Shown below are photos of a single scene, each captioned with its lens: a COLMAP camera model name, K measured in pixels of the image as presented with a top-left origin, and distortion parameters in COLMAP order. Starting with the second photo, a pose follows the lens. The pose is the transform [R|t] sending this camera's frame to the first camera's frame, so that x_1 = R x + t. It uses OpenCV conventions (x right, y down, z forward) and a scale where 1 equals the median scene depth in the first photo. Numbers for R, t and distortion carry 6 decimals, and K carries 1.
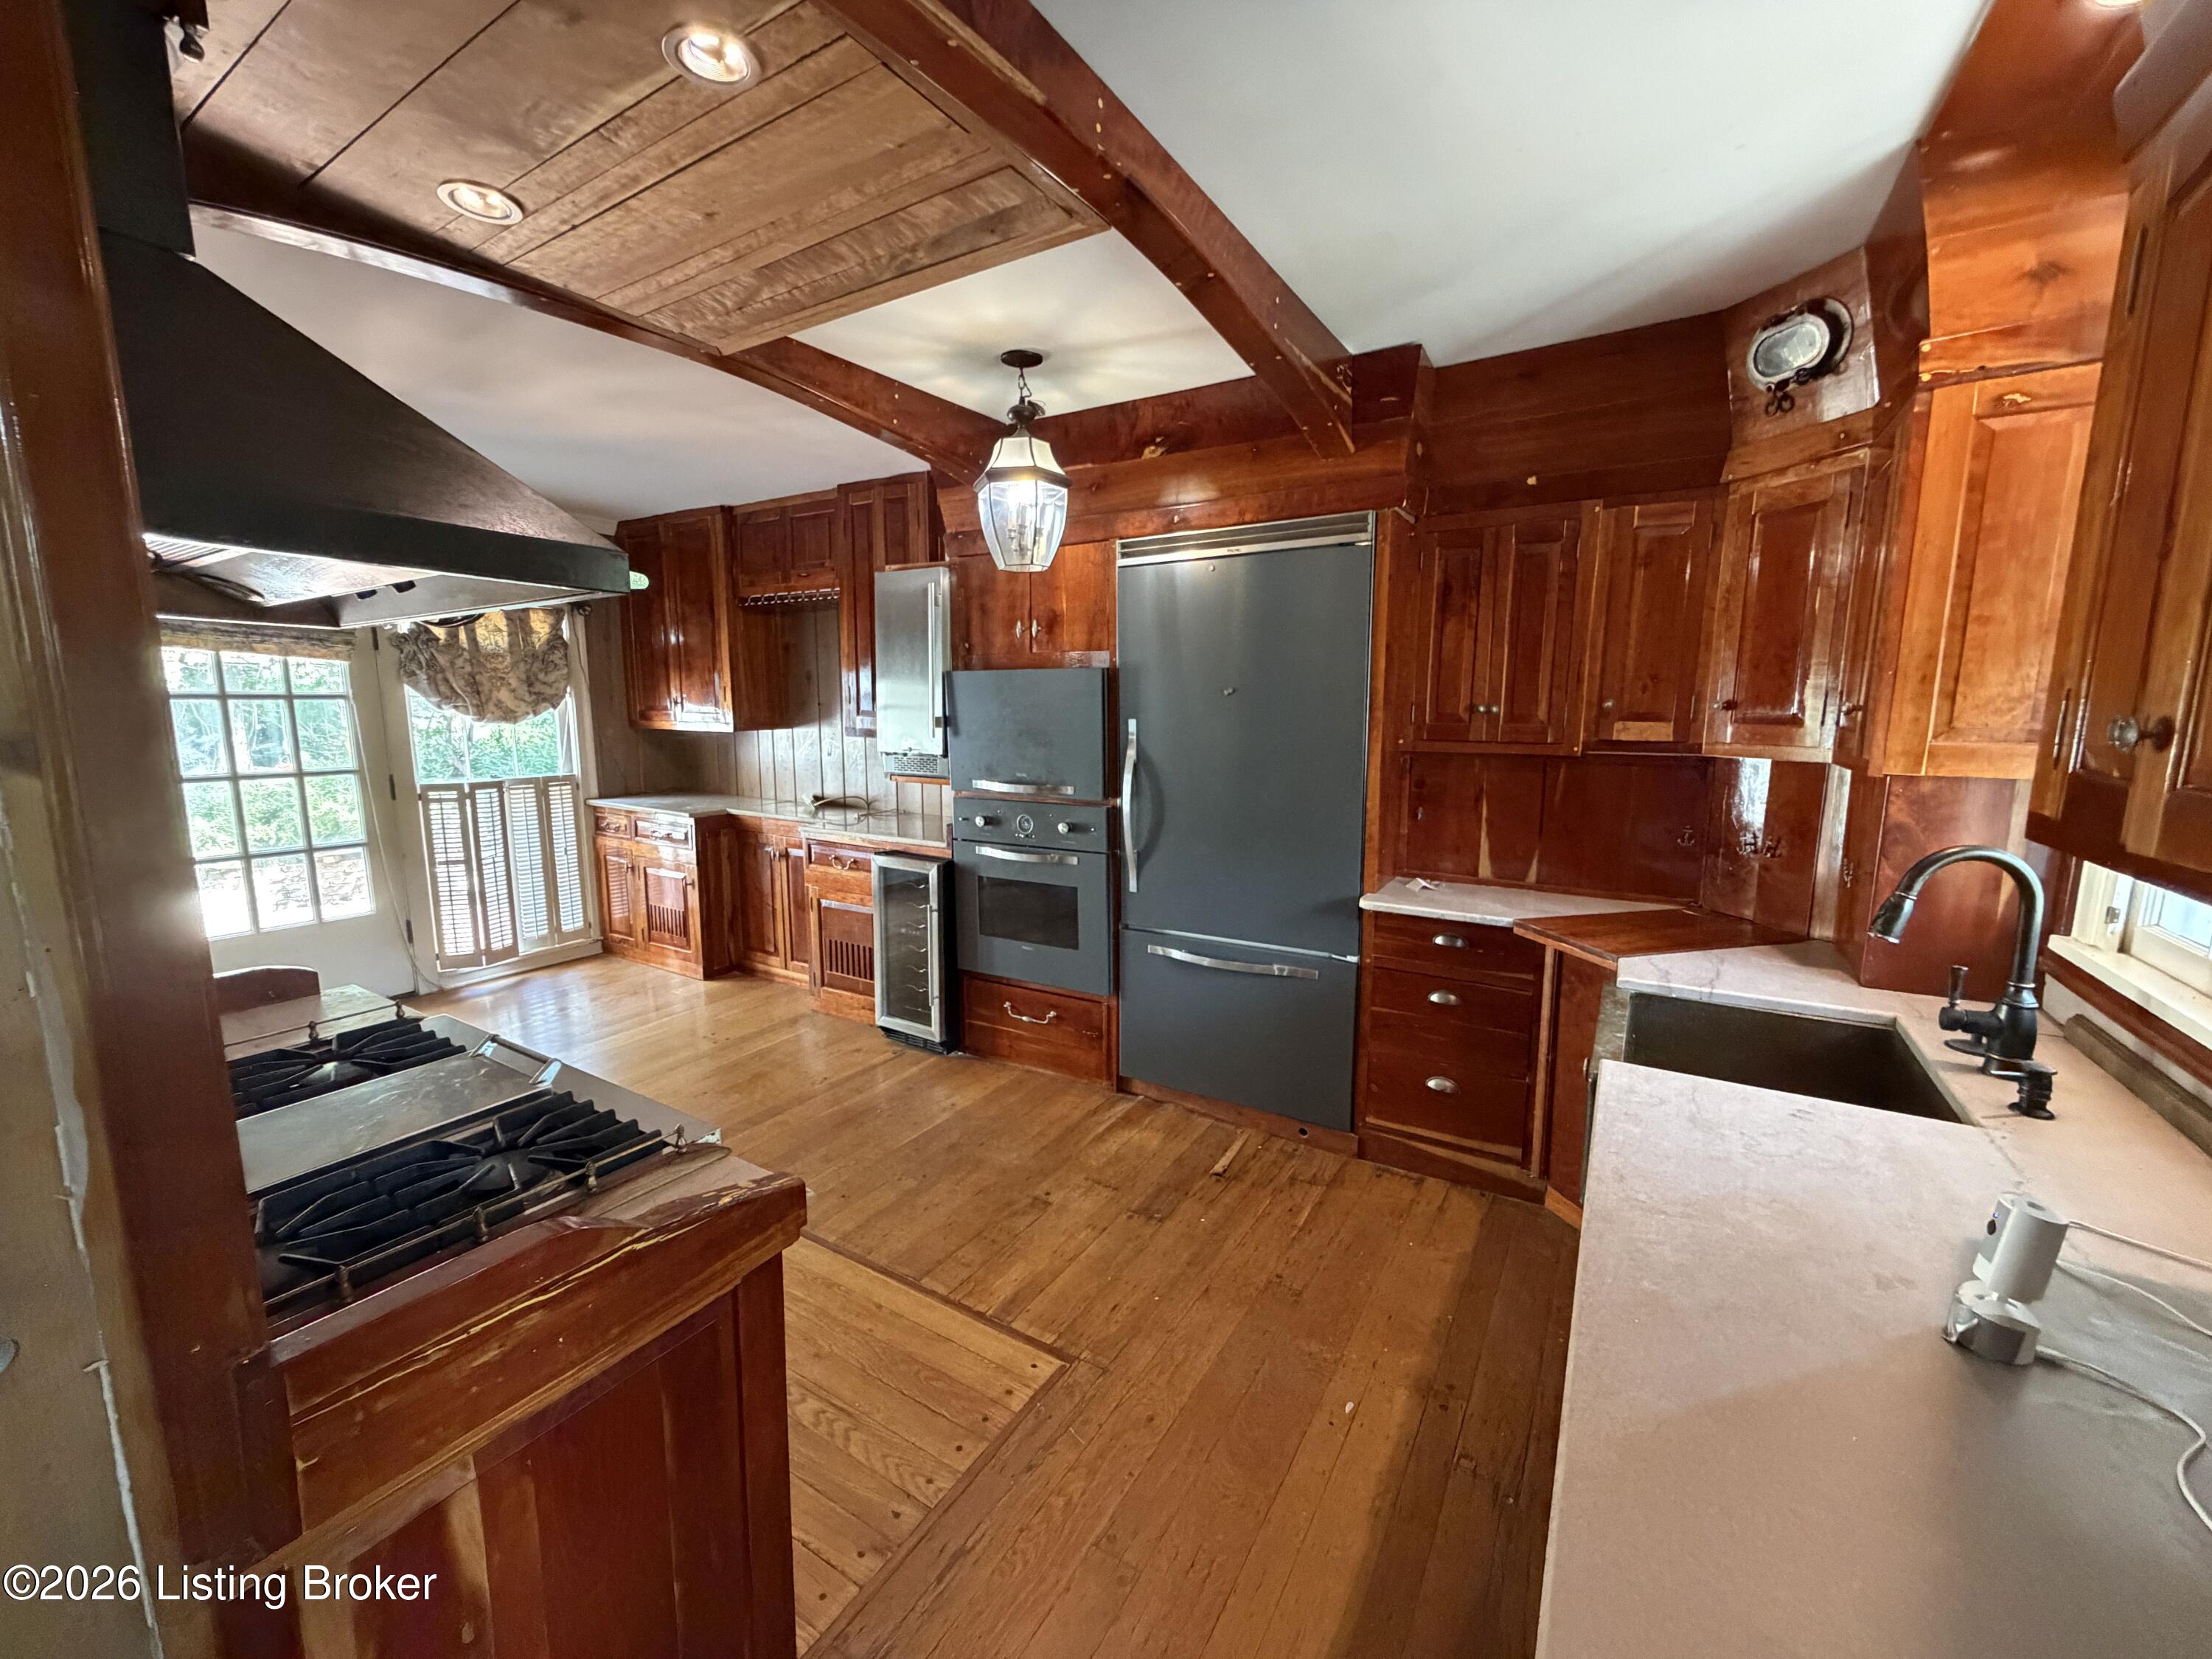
lens RADIAL K [[882.7, 0, 1101.2], [0, 882.7, 831.6], [0, 0, 1]] dist [0.002066, -0.000145]
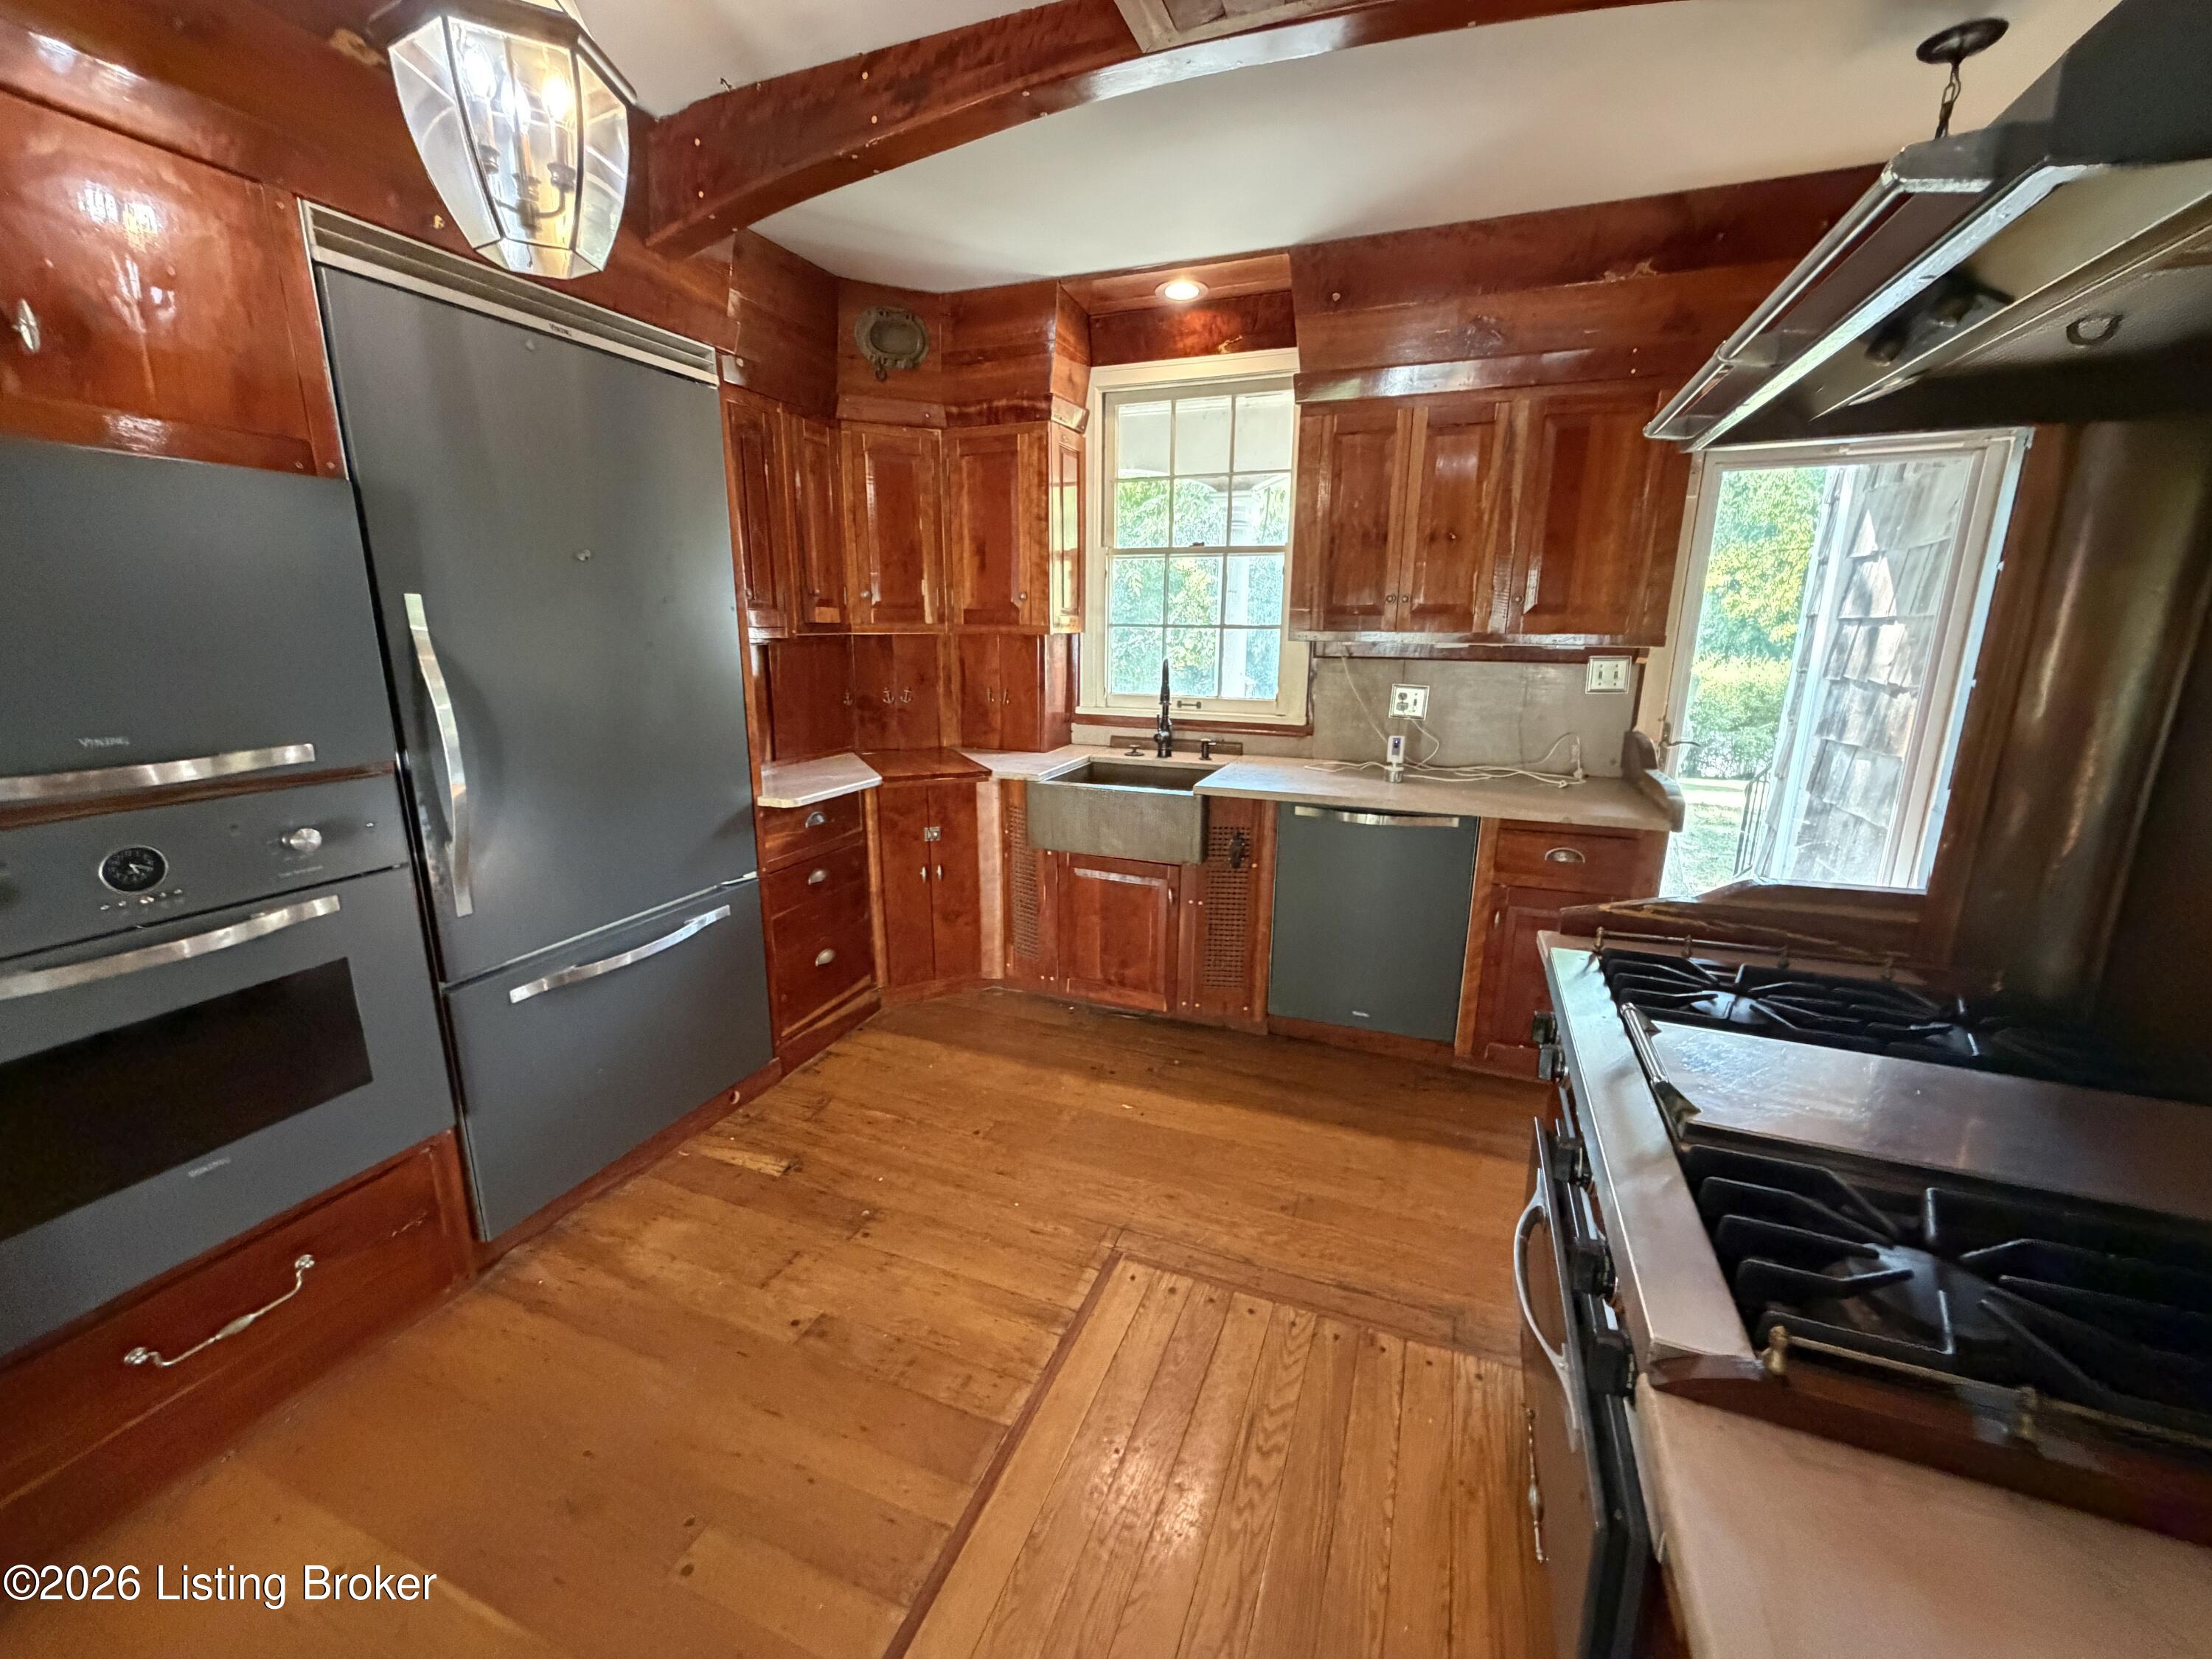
lens RADIAL K [[882.7, 0, 1103.3], [0, 882.7, 830.8], [0, 0, 1]] dist [0.002066, -0.000145]
pose [[-0.178820, -0.229017, 0.956857, -0.637407], [0.136786, 0.957301, 0.254686, -0.079834], [-0.974327, 0.176428, -0.139858, 0.783801]]
